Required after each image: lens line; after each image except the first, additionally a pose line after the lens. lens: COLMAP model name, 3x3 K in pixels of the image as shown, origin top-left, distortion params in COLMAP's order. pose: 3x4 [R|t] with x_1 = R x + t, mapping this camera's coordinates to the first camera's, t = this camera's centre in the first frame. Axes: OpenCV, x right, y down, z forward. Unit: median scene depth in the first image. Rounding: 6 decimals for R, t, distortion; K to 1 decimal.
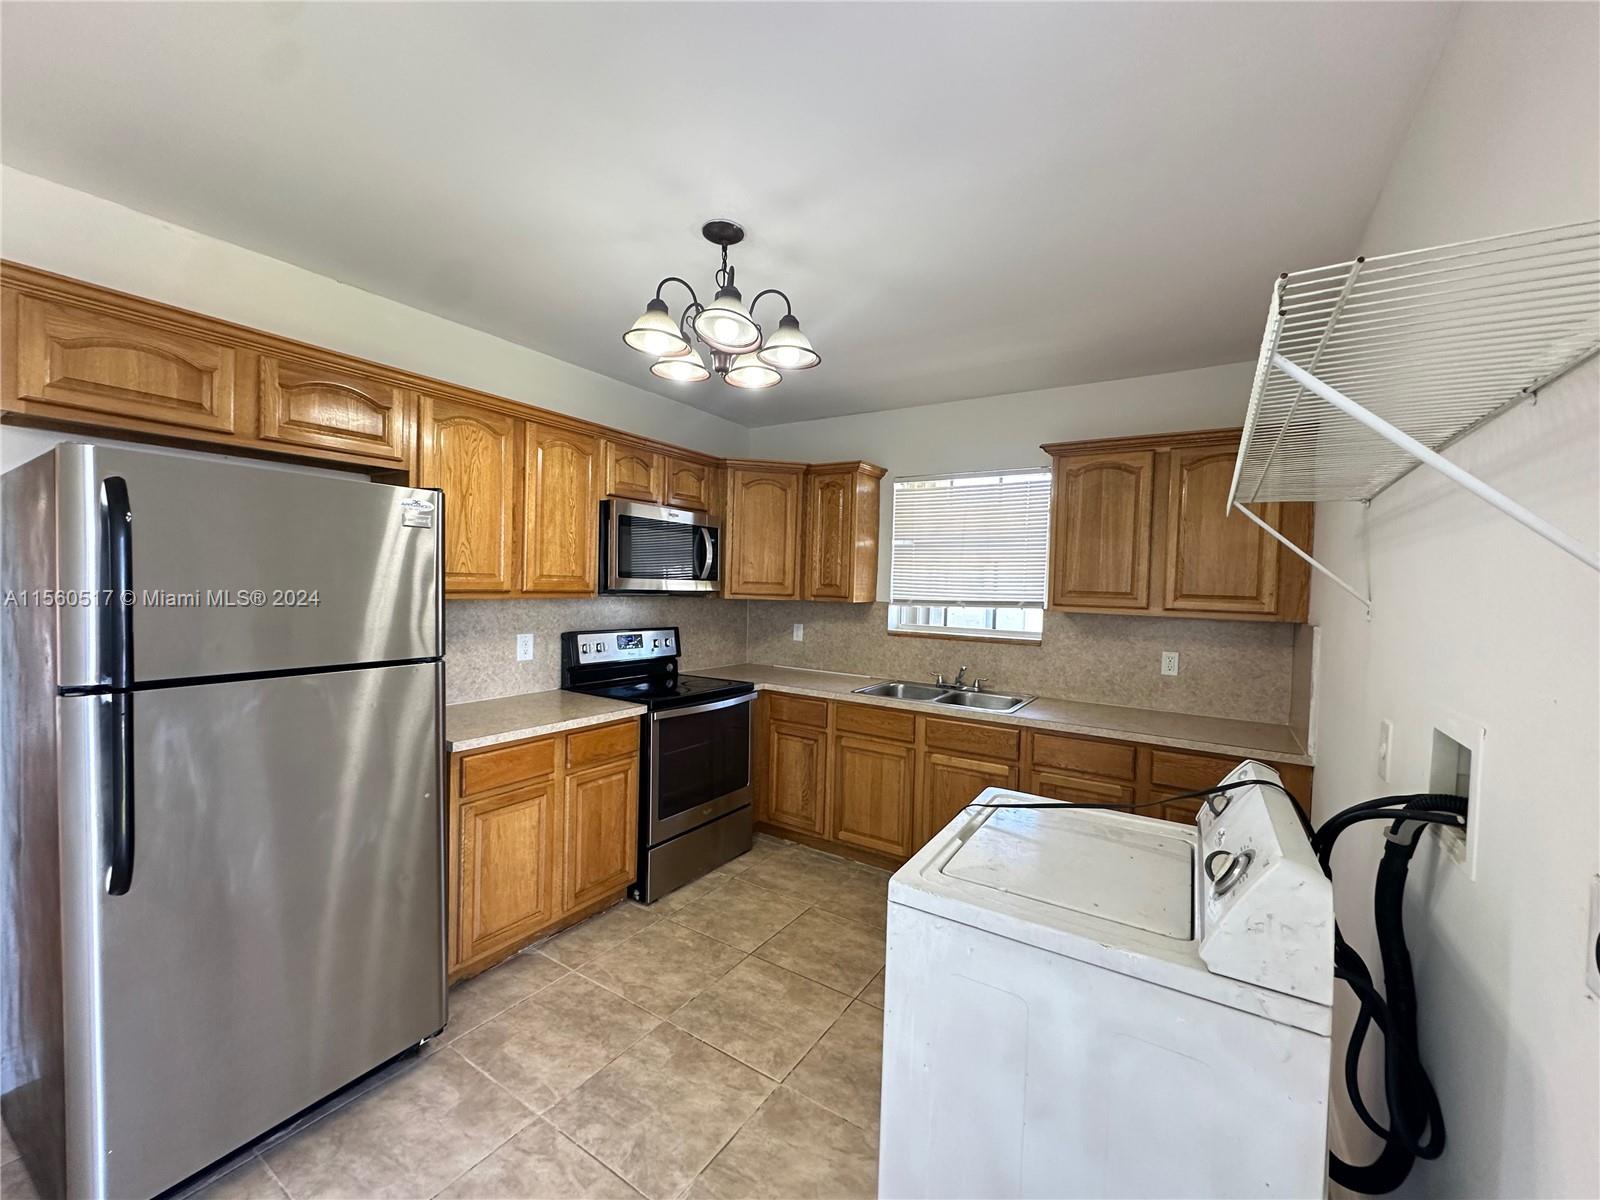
lens RADIAL K [[635.0, 0, 801.6], [0, 635.0, 603.6], [0, 0, 1]] dist [-0.003254, 0.001448]
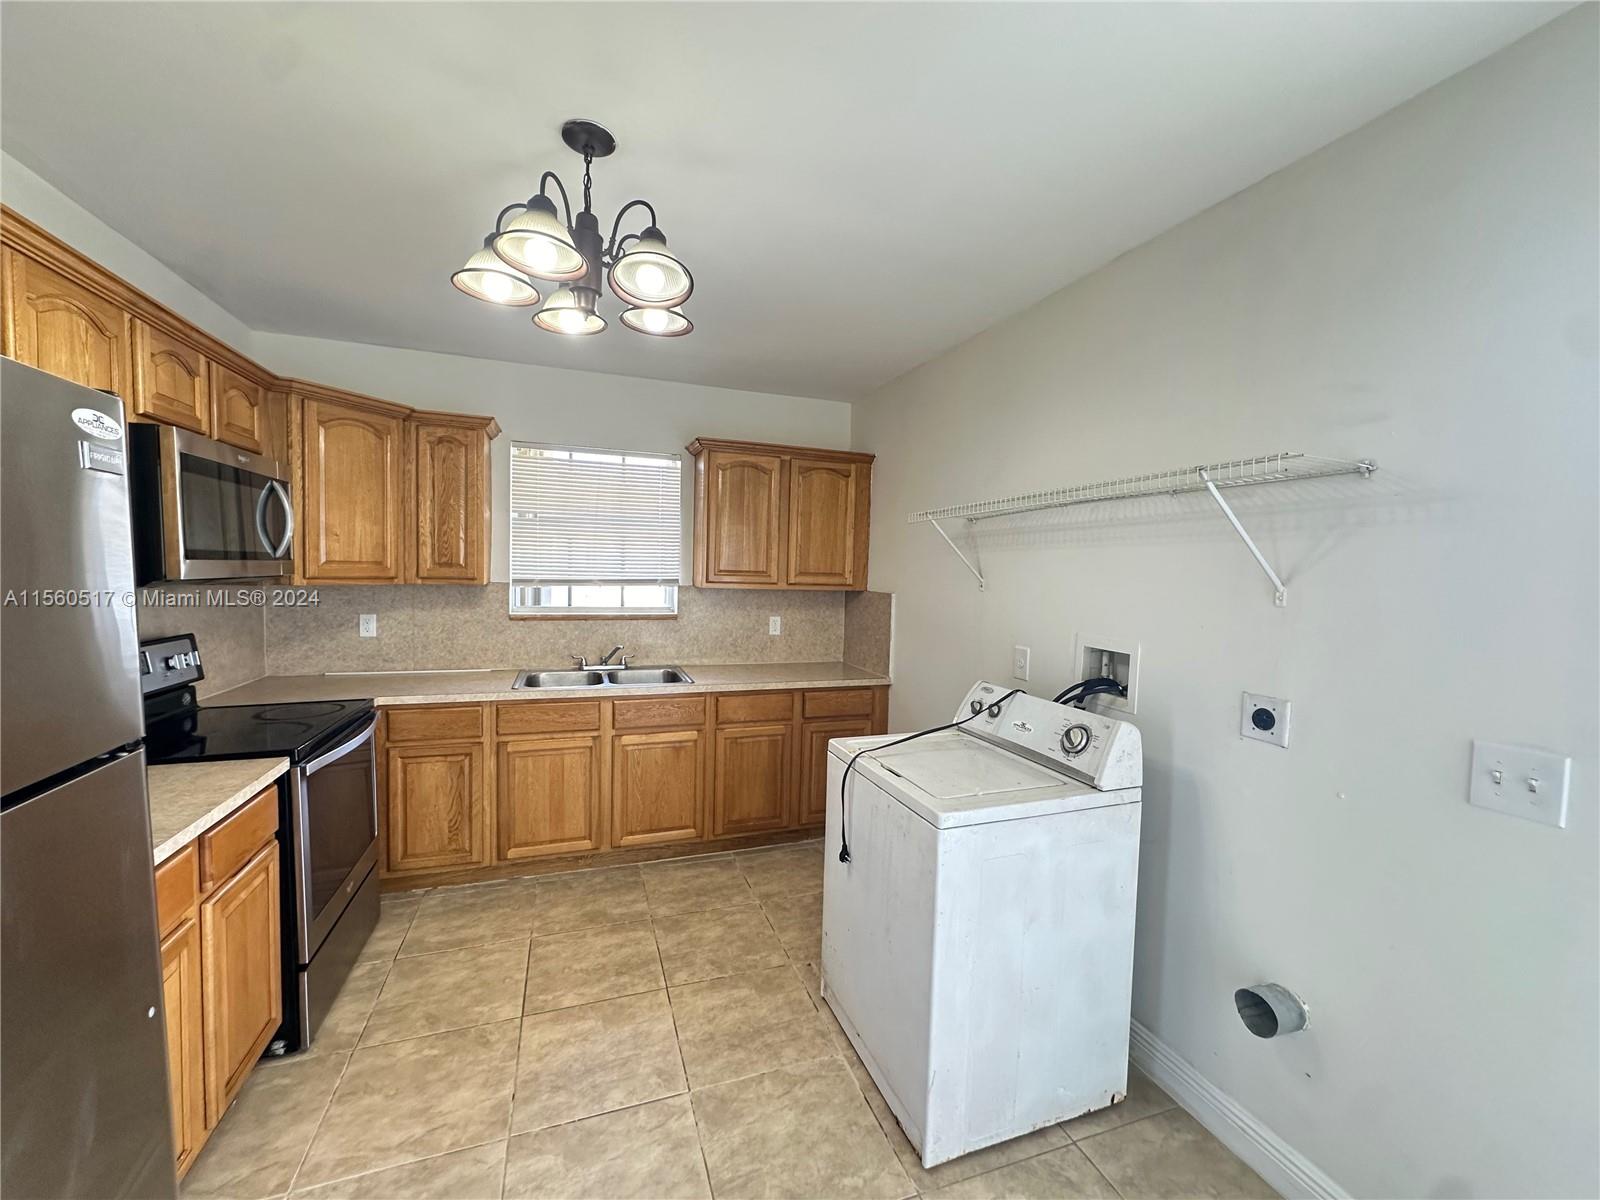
lens RADIAL K [[635.0, 0, 803.9], [0, 635.0, 602.6], [0, 0, 1]] dist [-0.003254, 0.001448]
pose [[0.609380, -0.055950, 0.790902, -0.389525], [0.015553, 0.998159, 0.058629, -0.025282], [-0.792726, -0.023427, 0.609128, 0.173188]]
